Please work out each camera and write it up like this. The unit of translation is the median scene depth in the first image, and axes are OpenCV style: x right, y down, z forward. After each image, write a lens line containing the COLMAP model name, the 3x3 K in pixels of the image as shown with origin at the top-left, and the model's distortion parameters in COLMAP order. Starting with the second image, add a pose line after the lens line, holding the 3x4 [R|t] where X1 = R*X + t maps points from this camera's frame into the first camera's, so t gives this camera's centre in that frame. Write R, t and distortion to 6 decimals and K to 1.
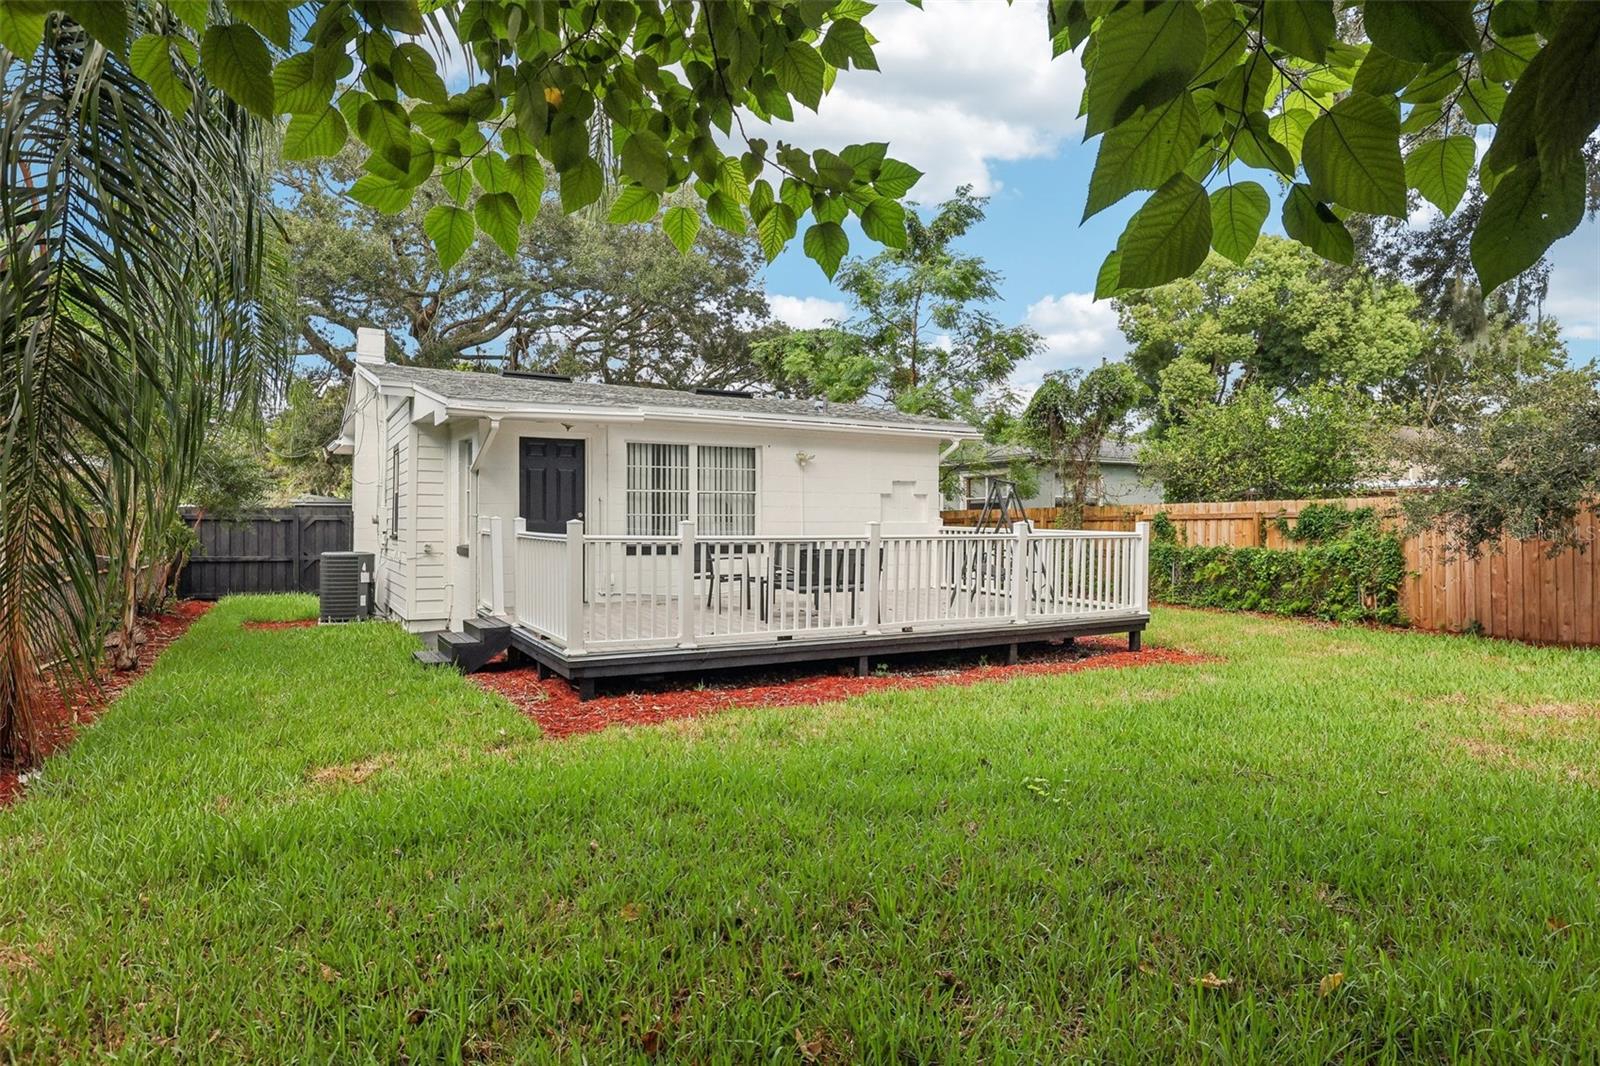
lens RADIAL K [[915.2, 0, 810.7], [0, 915.2, 524.6], [0, 0, 1]] dist [-0.005463, -0.000820]
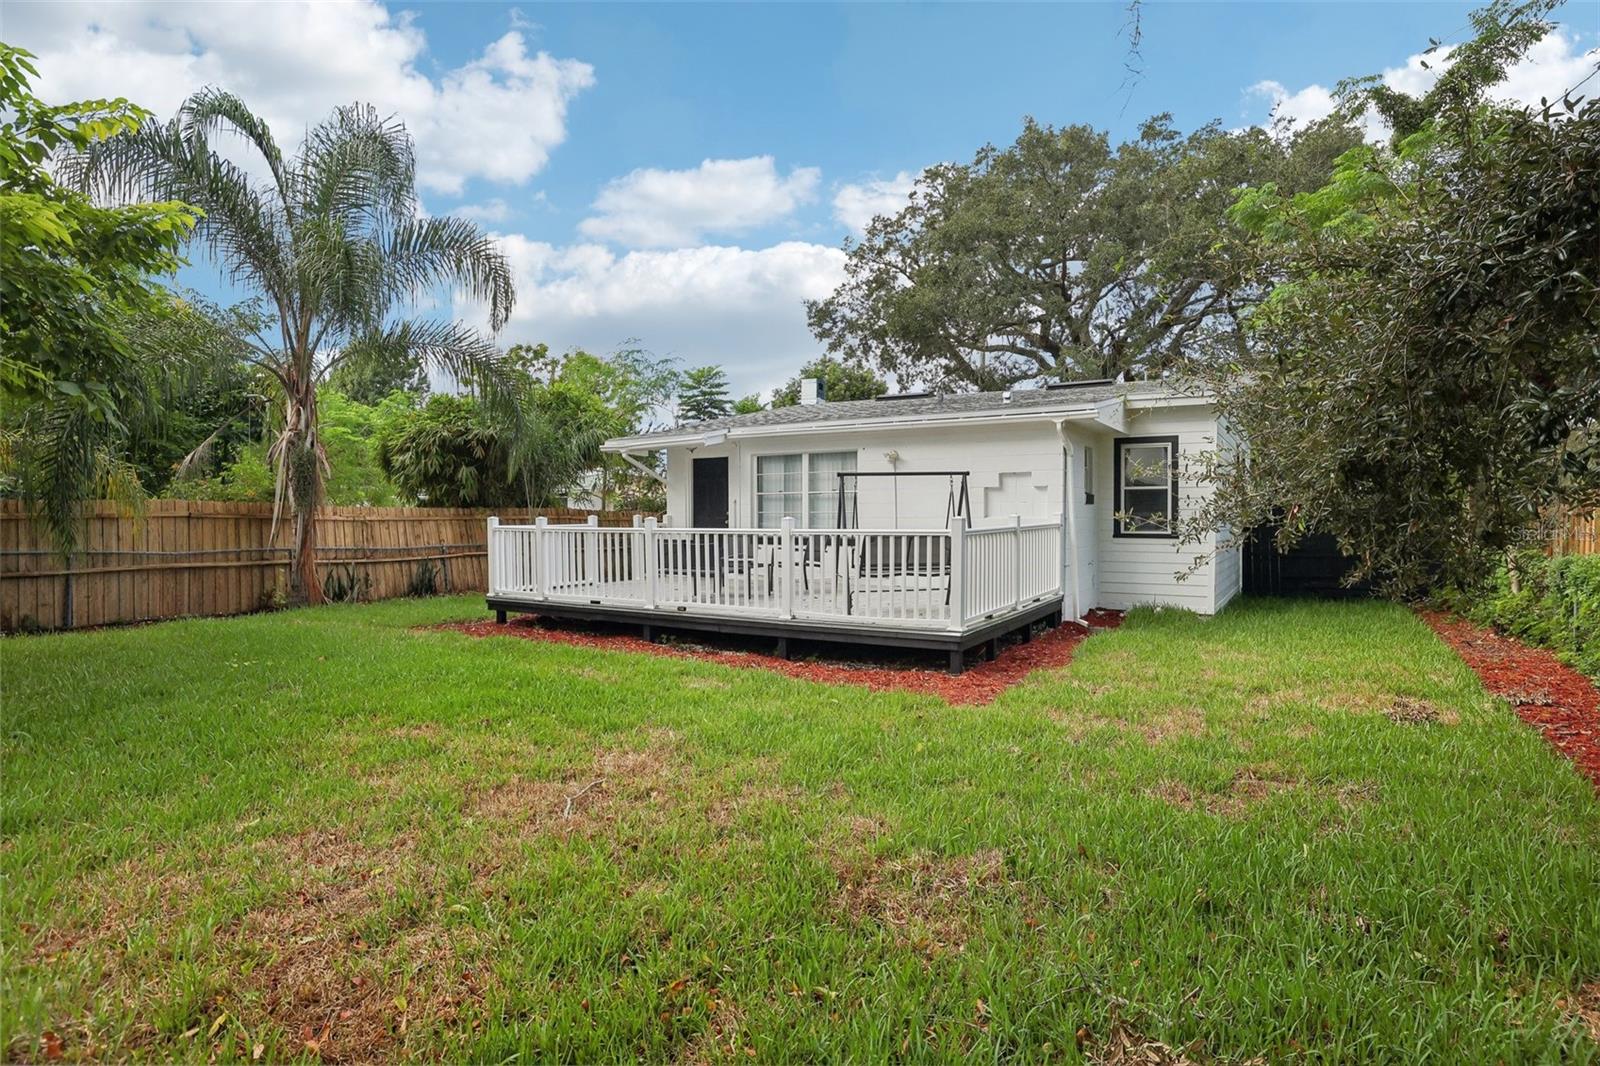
lens RADIAL K [[864.7, 0, 791.4], [0, 864.7, 531.8], [0, 0, 1]] dist [0.004853, 0.000697]
pose [[0.467011, 0.013120, -0.884154, 0.879830], [-0.000563, 0.999894, 0.014540, -0.000510], [0.884251, -0.006293, 0.466969, 0.459493]]
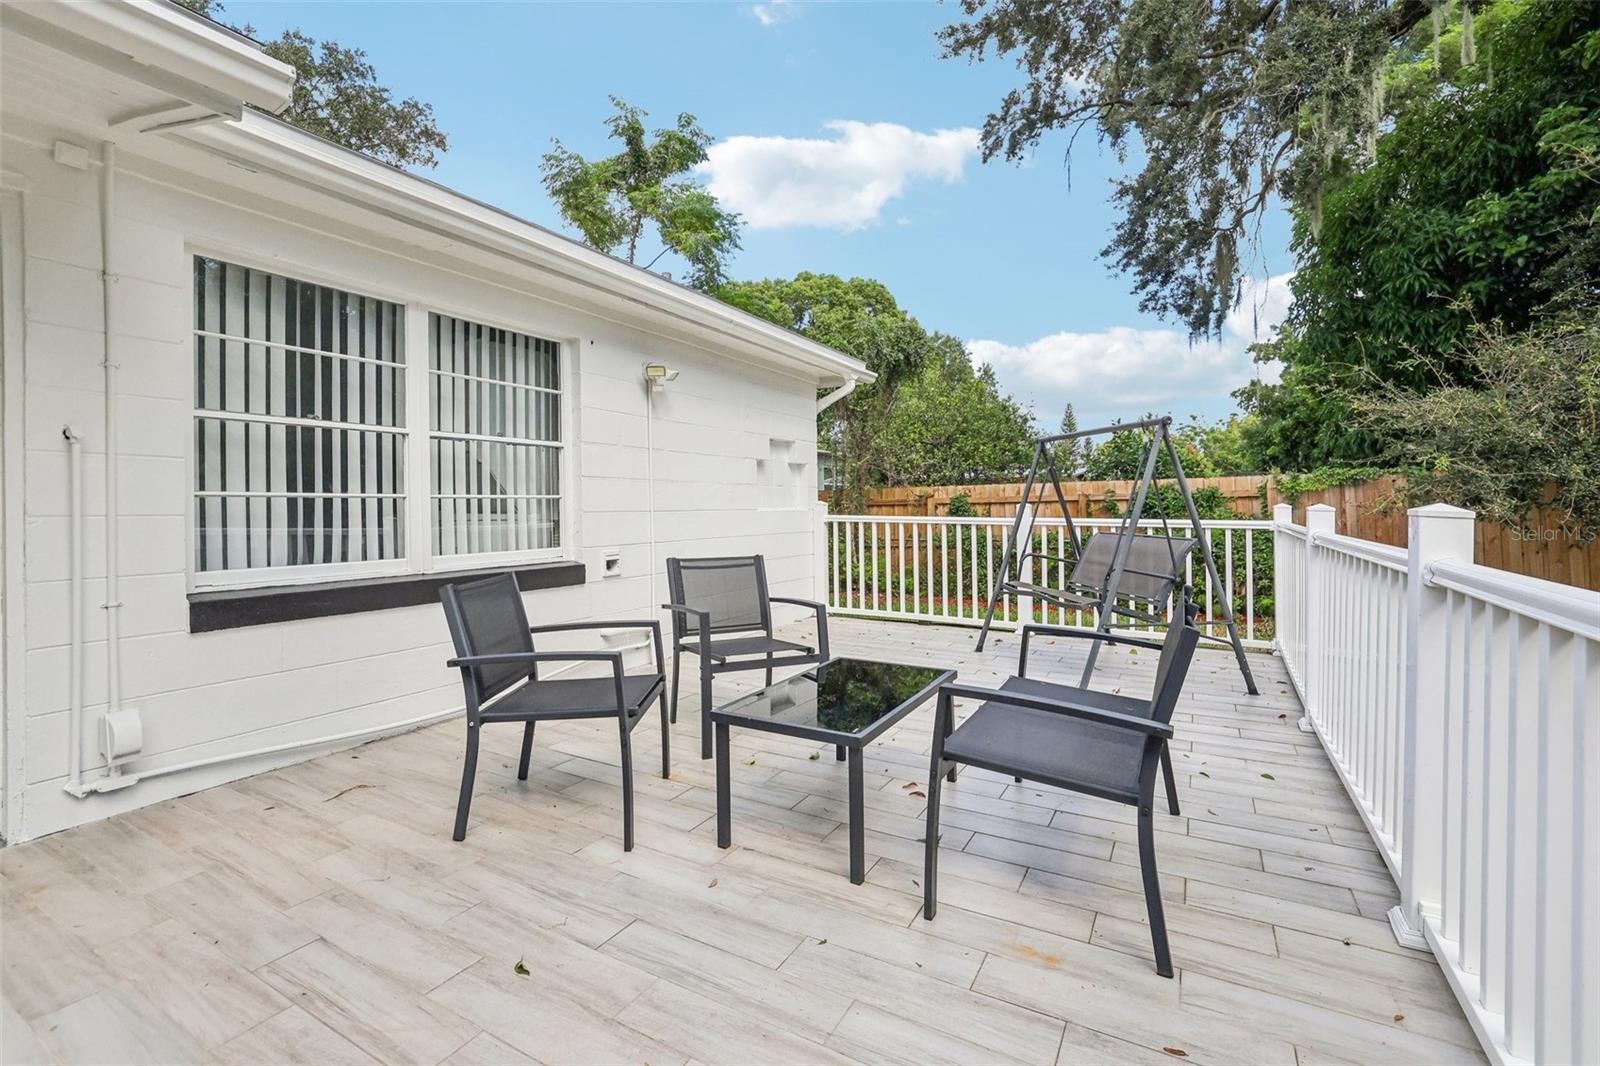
lens RADIAL K [[713.3, 0, 746.7], [0, 713.3, 509.4], [0, 0, 1]] dist [-0.013324, 0.002153]
pose [[0.900194, -0.008150, 0.435413, -0.134124], [0.007985, 0.999966, 0.002210, -0.004284], [-0.435416, 0.001487, 0.900228, 0.688135]]
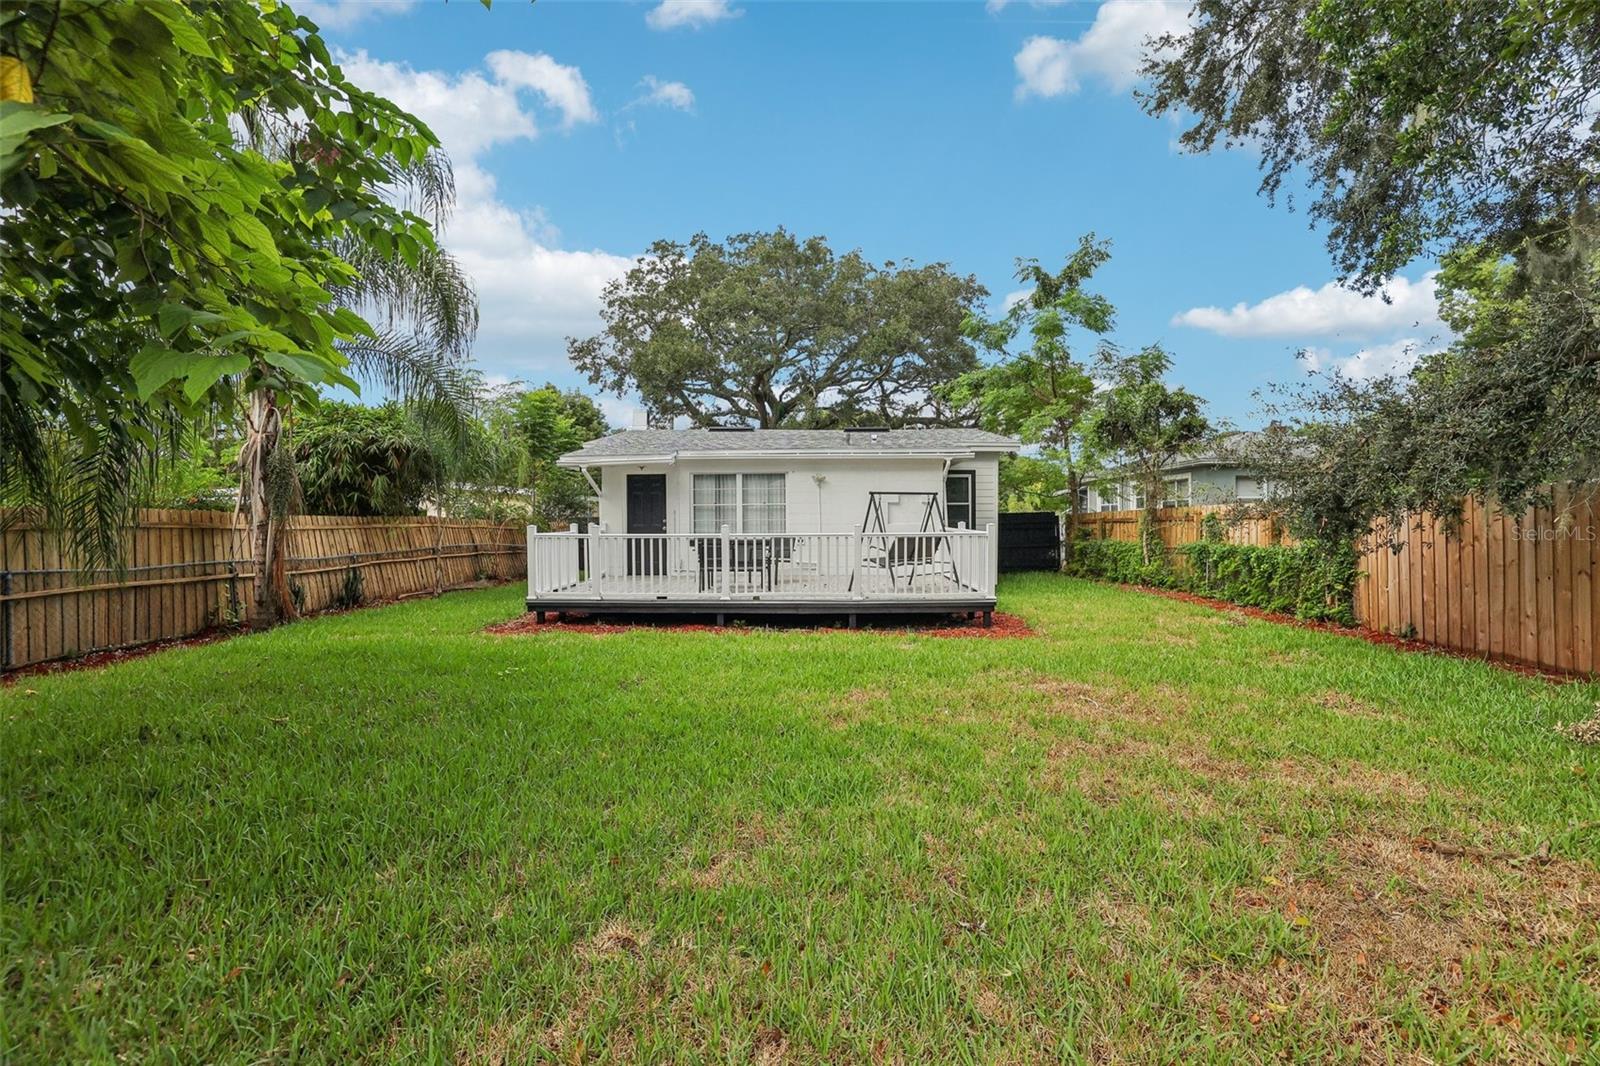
lens RADIAL K [[713.3, 0, 801.1], [0, 713.3, 527.4], [0, 0, 1]] dist [-0.013324, 0.002153]
pose [[0.854826, -0.003123, -0.518906, 0.578573], [0.005810, 0.999977, 0.003553, -0.001290], [0.518882, -0.006052, 0.854824, 0.045490]]
